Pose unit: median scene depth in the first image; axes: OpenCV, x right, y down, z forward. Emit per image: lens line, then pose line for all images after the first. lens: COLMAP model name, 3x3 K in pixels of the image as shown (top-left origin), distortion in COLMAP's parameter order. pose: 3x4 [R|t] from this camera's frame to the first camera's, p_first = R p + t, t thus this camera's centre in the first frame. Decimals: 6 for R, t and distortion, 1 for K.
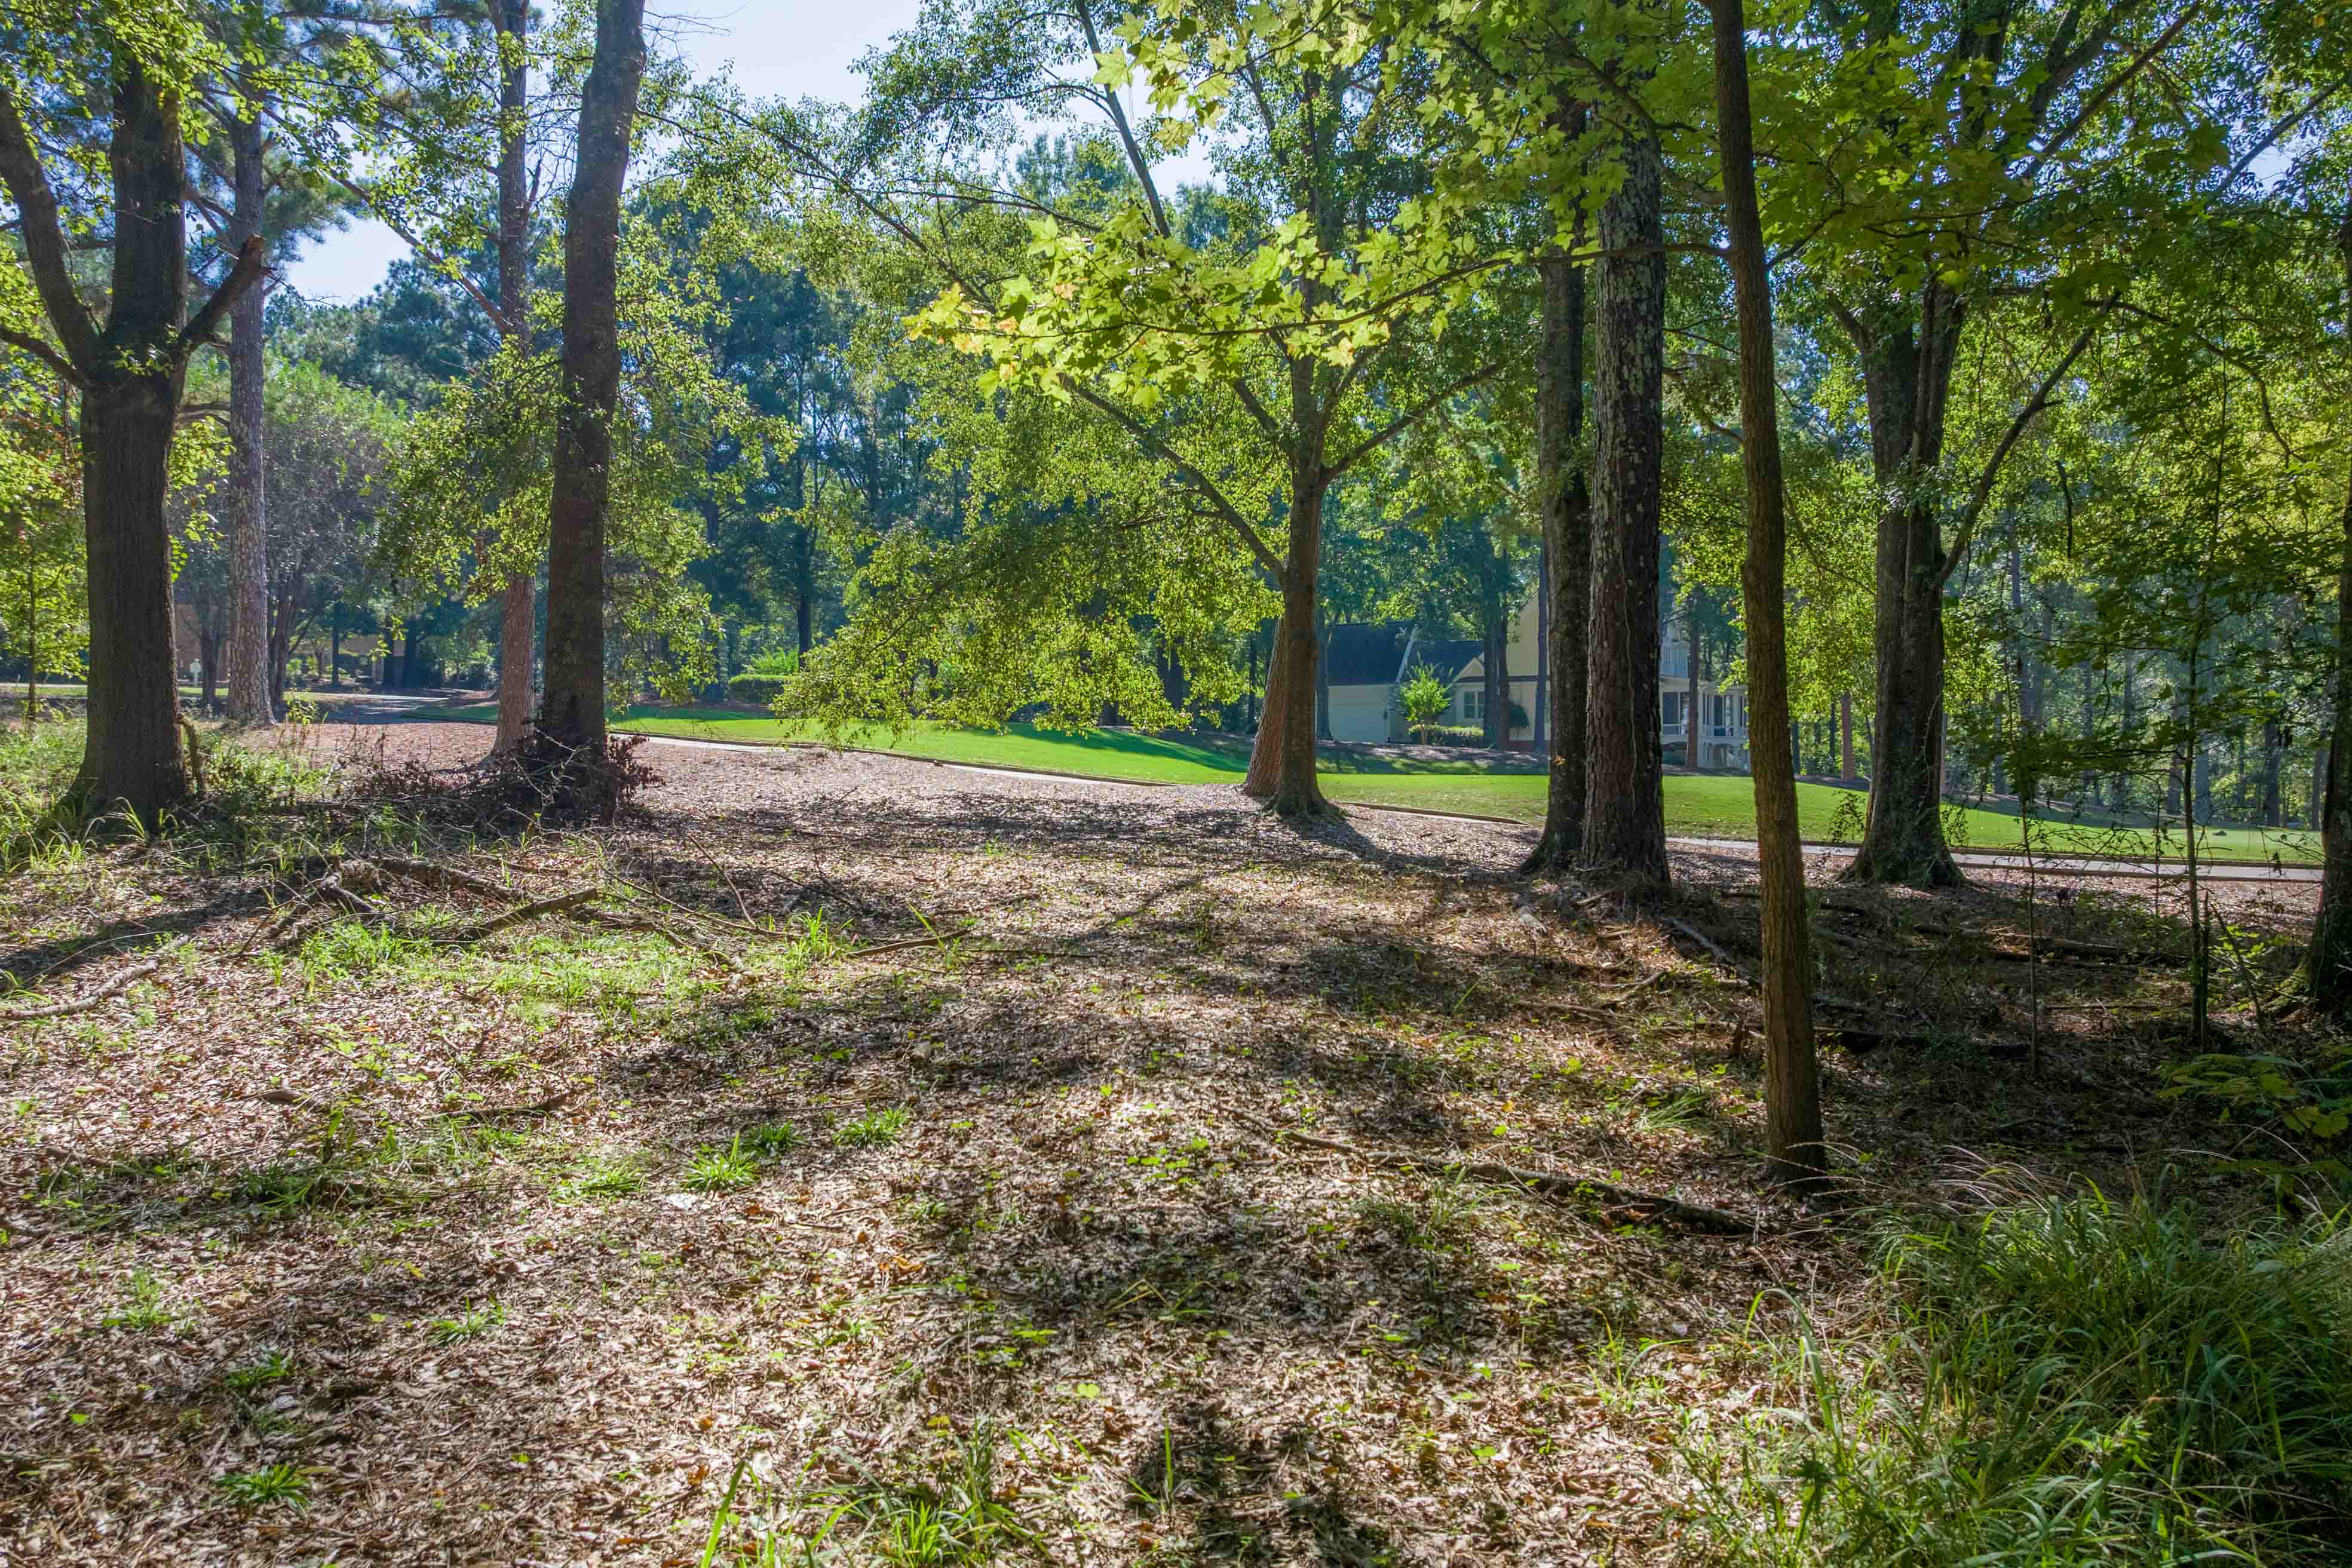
lens RADIAL K [[1670.2, 0, 1195.0], [0, 1670.2, 781.6], [0, 0, 1]] dist [-0.042185, 0.017598]
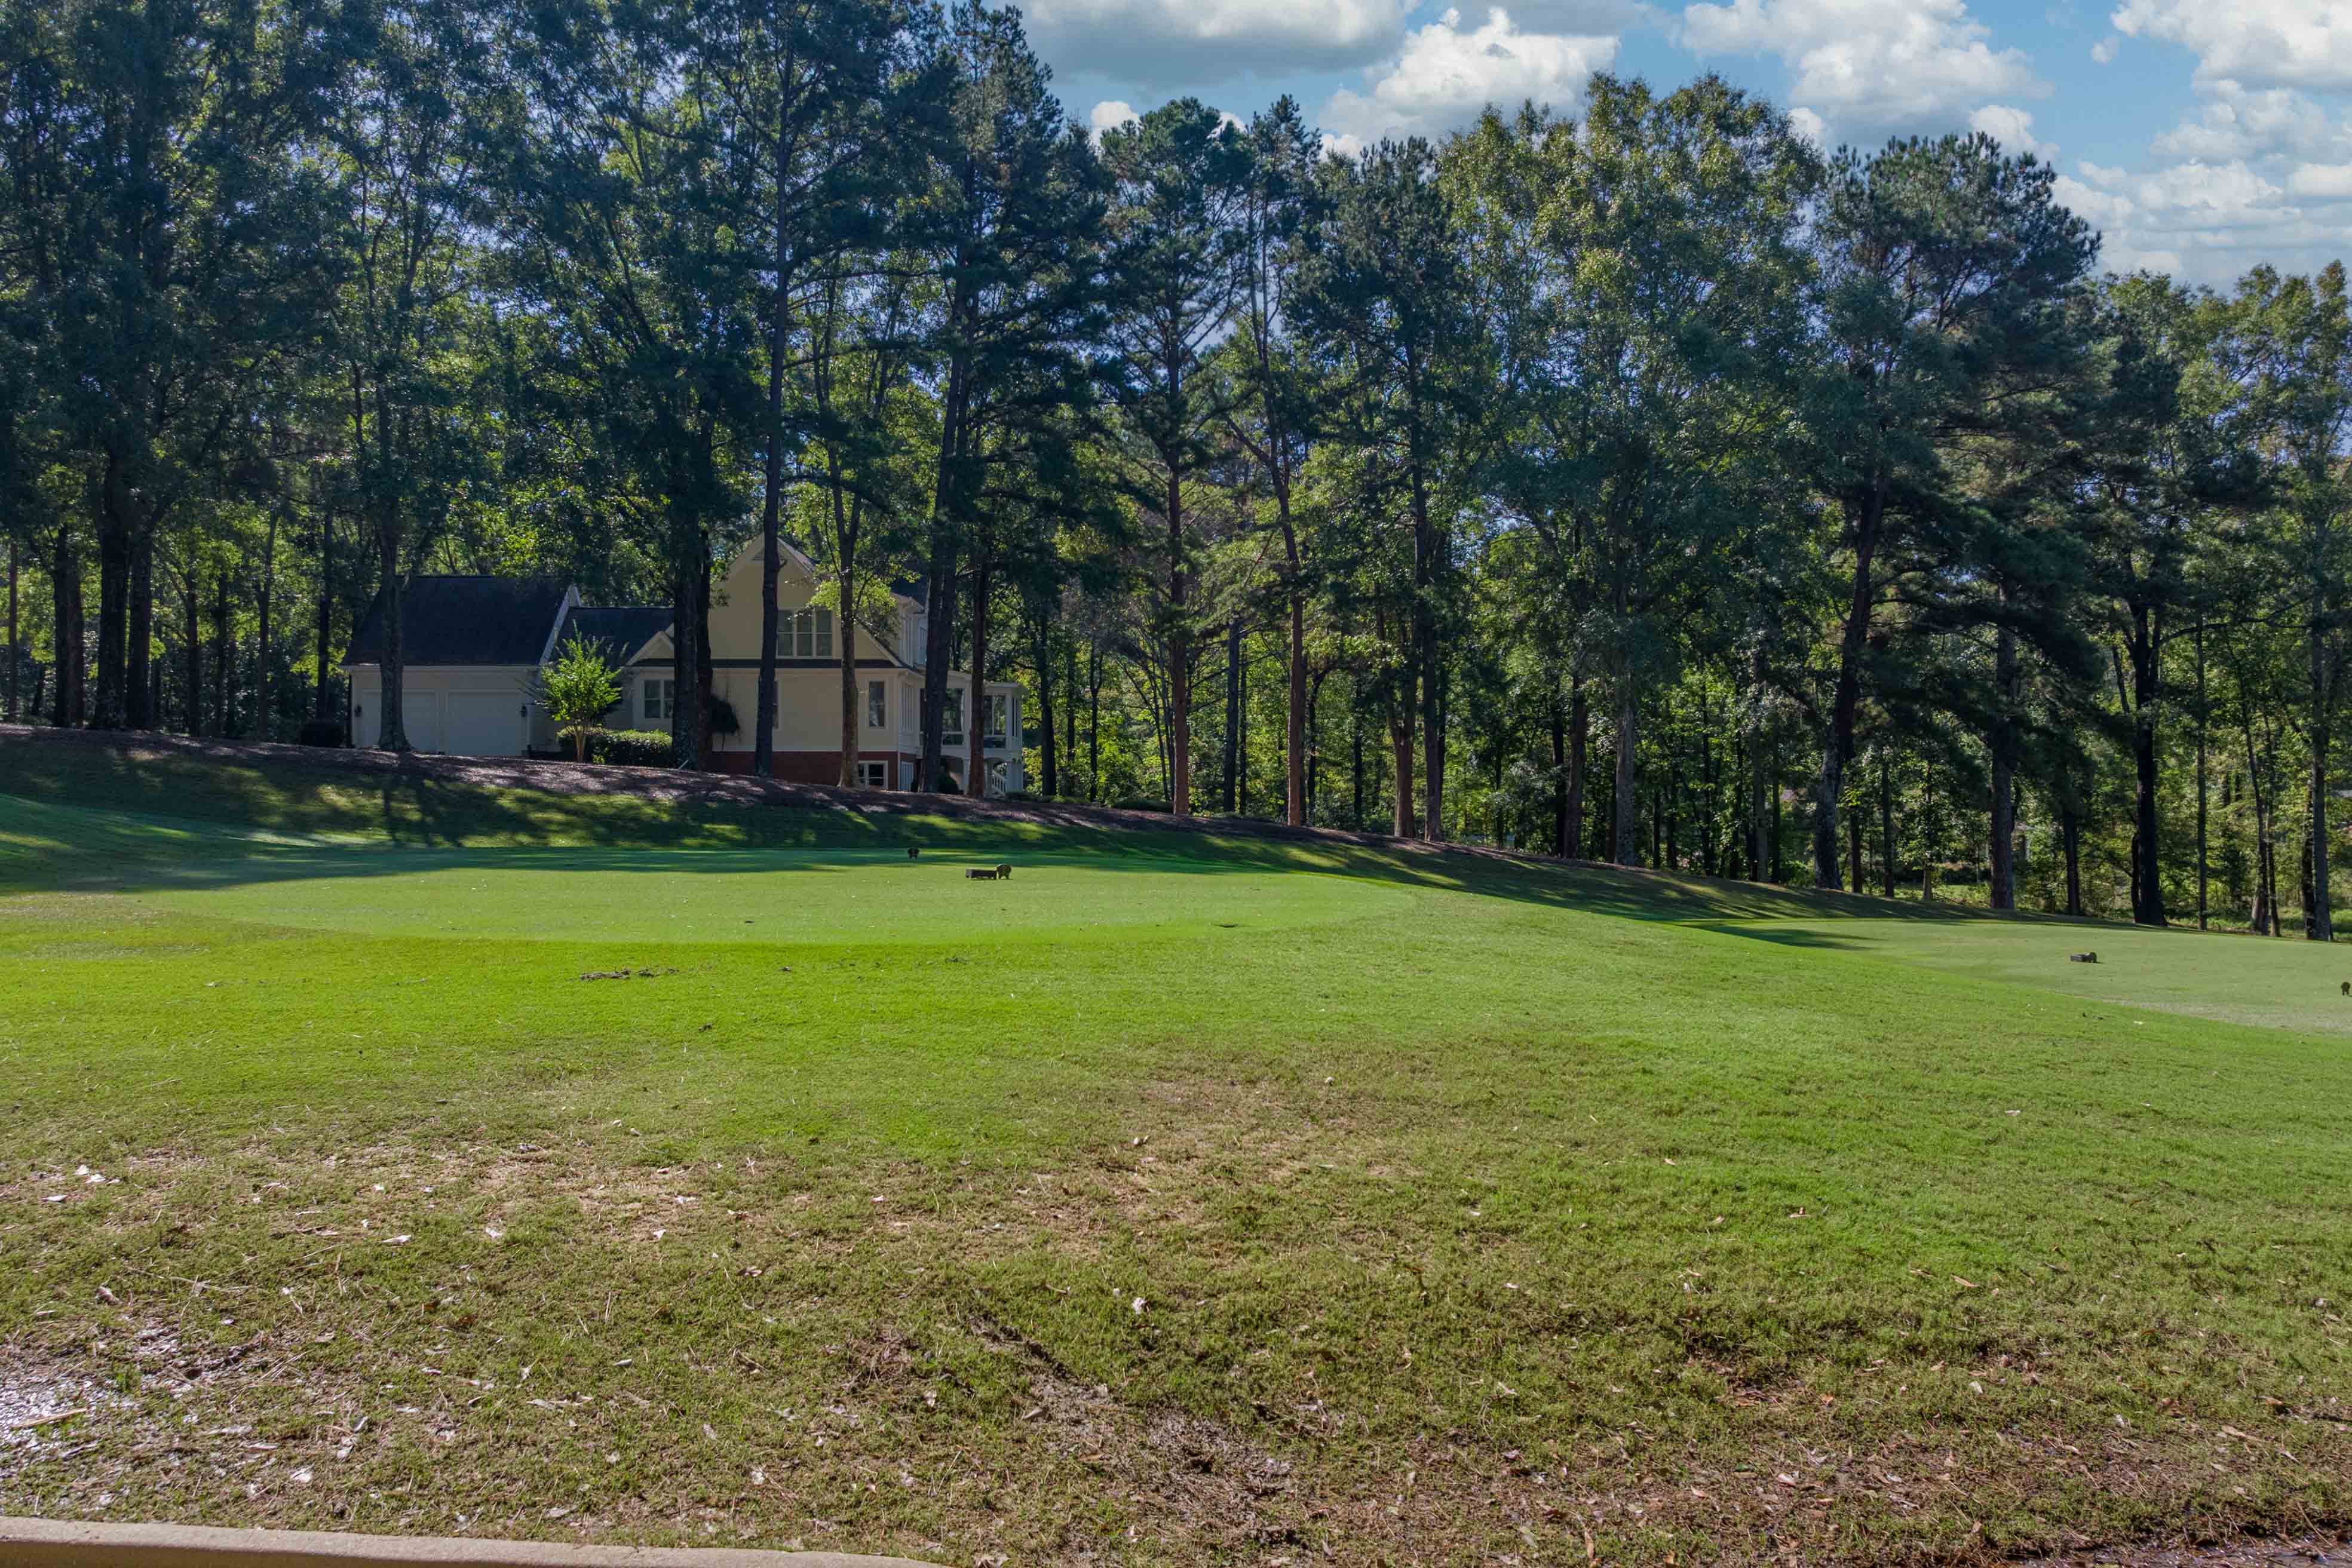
lens RADIAL K [[1670.2, 0, 1171.4], [0, 1670.2, 779.4], [0, 0, 1]] dist [-0.042185, 0.017598]
pose [[0.896431, 0.001912, 0.443180, 0.202217], [-0.000323, 0.999993, -0.003663, -0.040075], [-0.443184, 0.003140, 0.896425, 1.115816]]
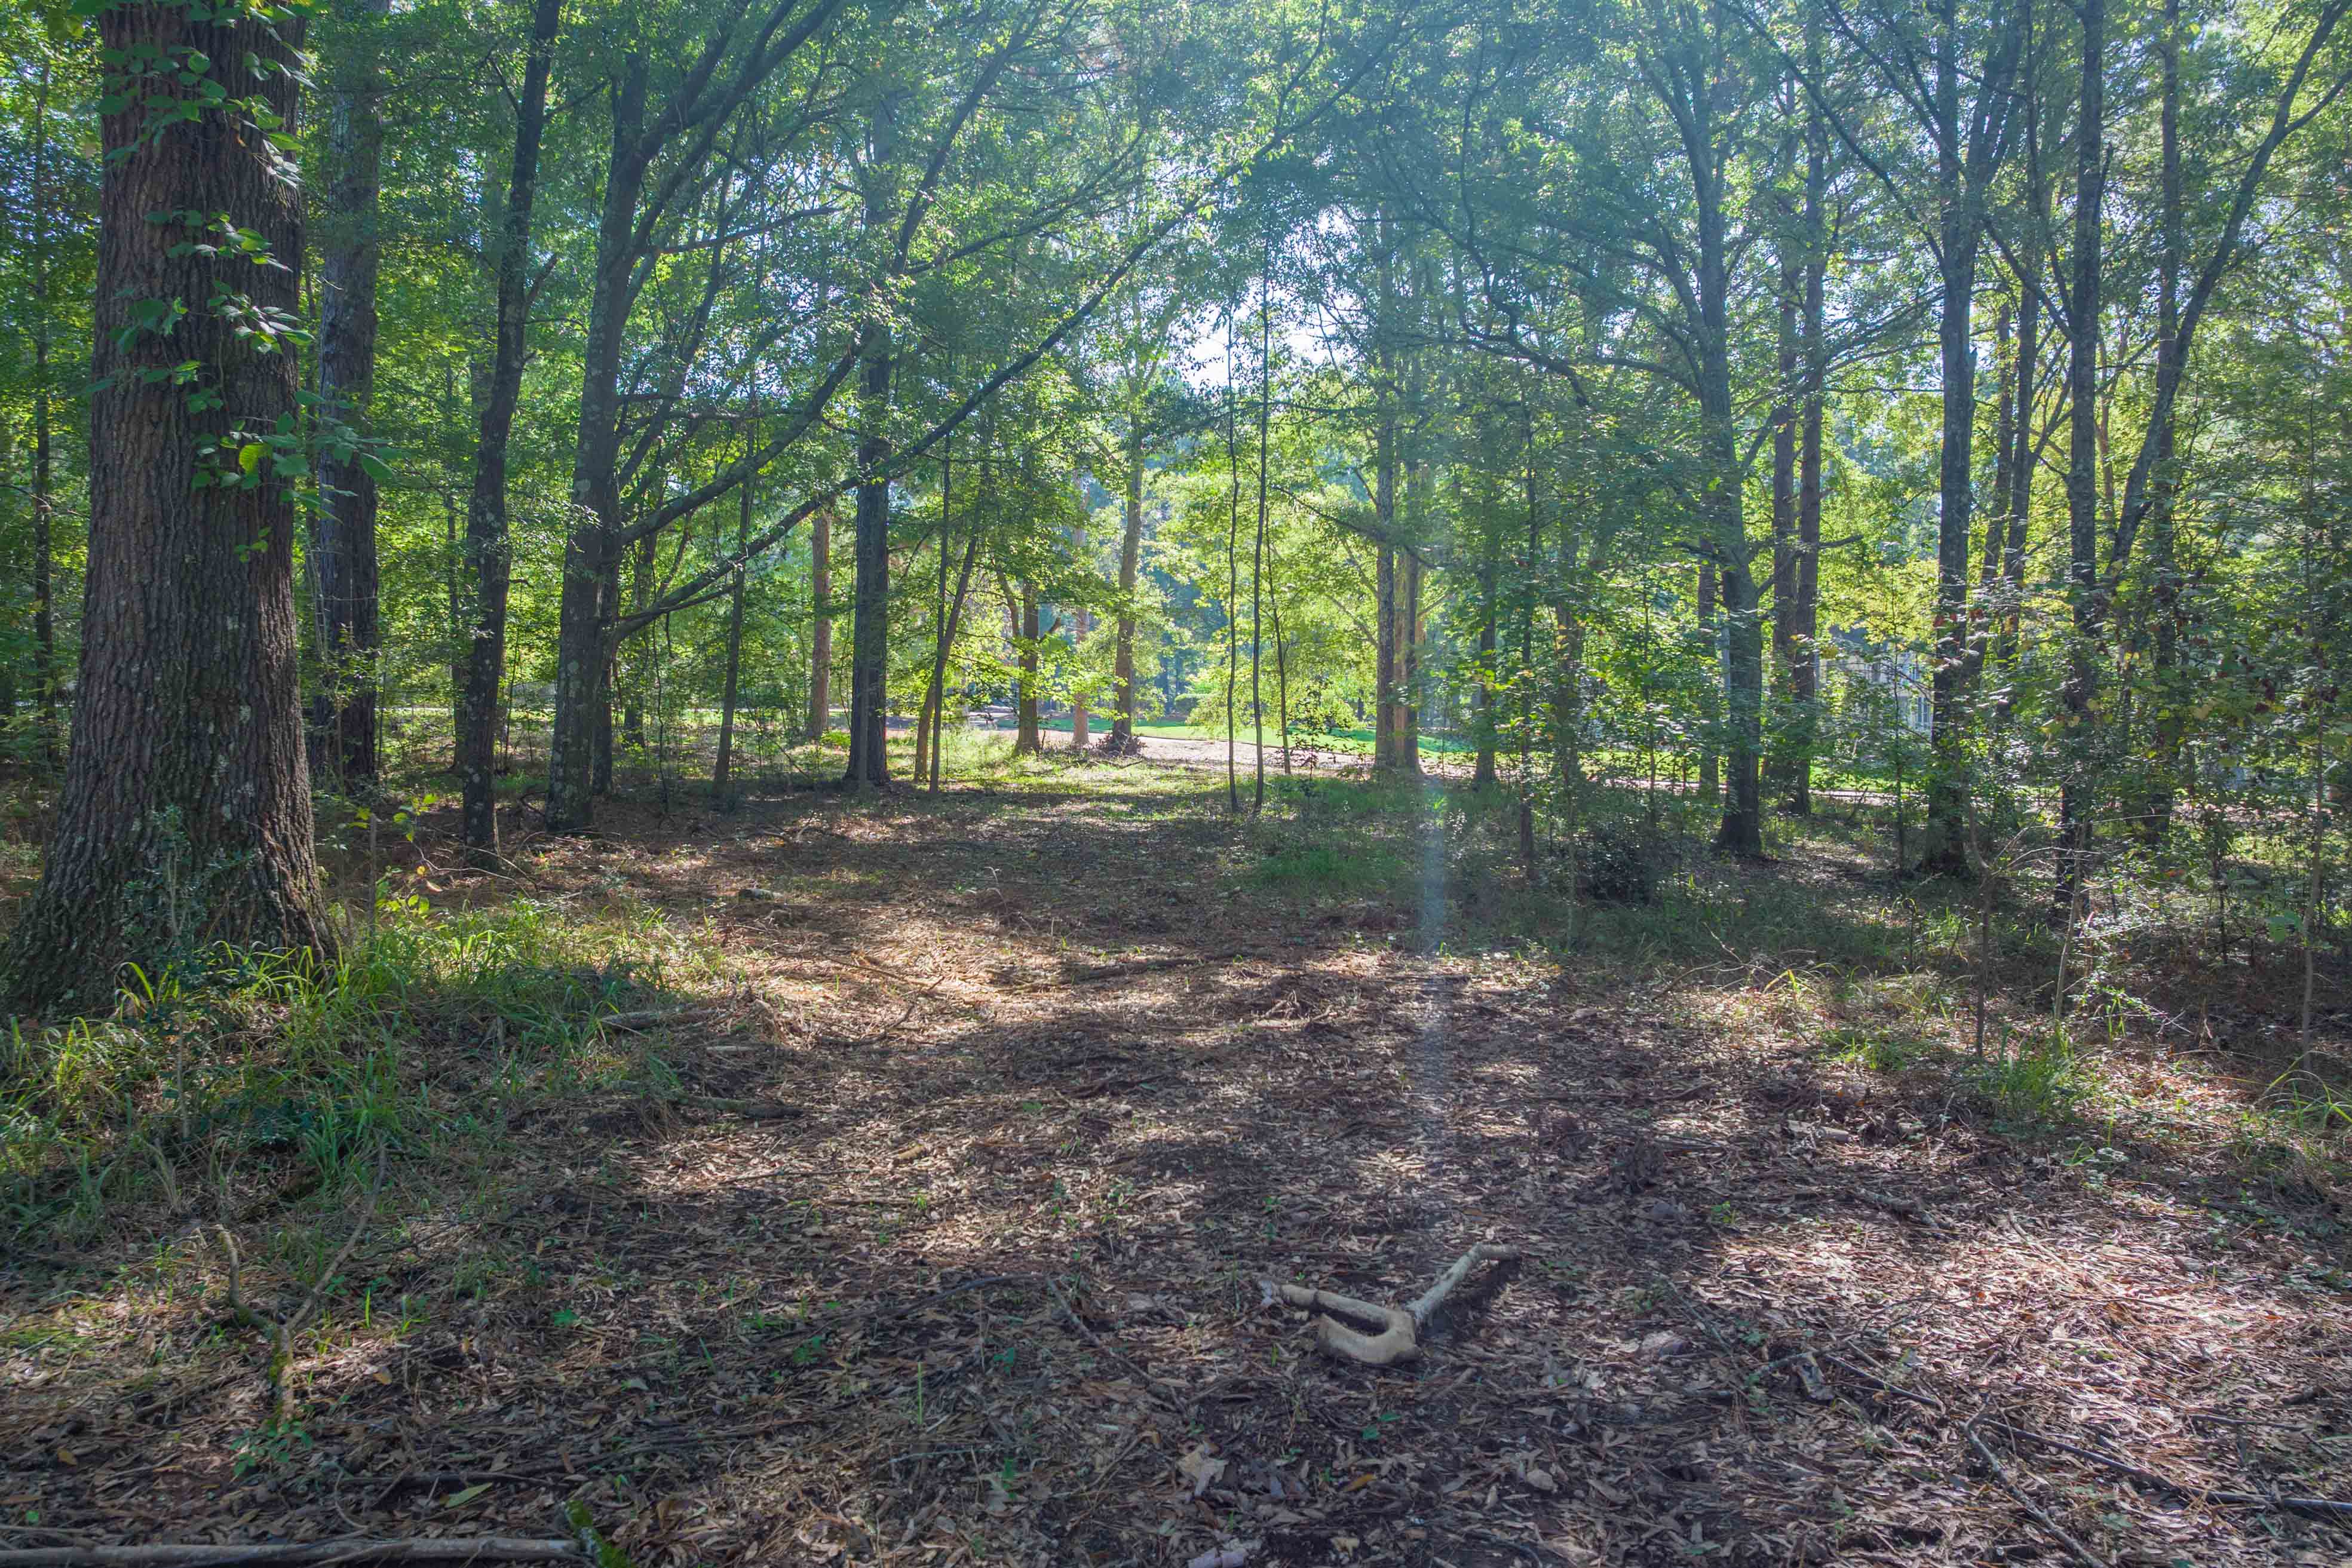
lens RADIAL K [[1670.2, 0, 1181.4], [0, 1670.2, 797.7], [0, 0, 1]] dist [-0.042185, 0.017598]
pose [[0.963118, 0.000239, -0.269078, 0.409987], [0.001970, 0.999967, 0.007940, 0.048172], [0.269071, -0.008177, 0.963086, -1.404672]]
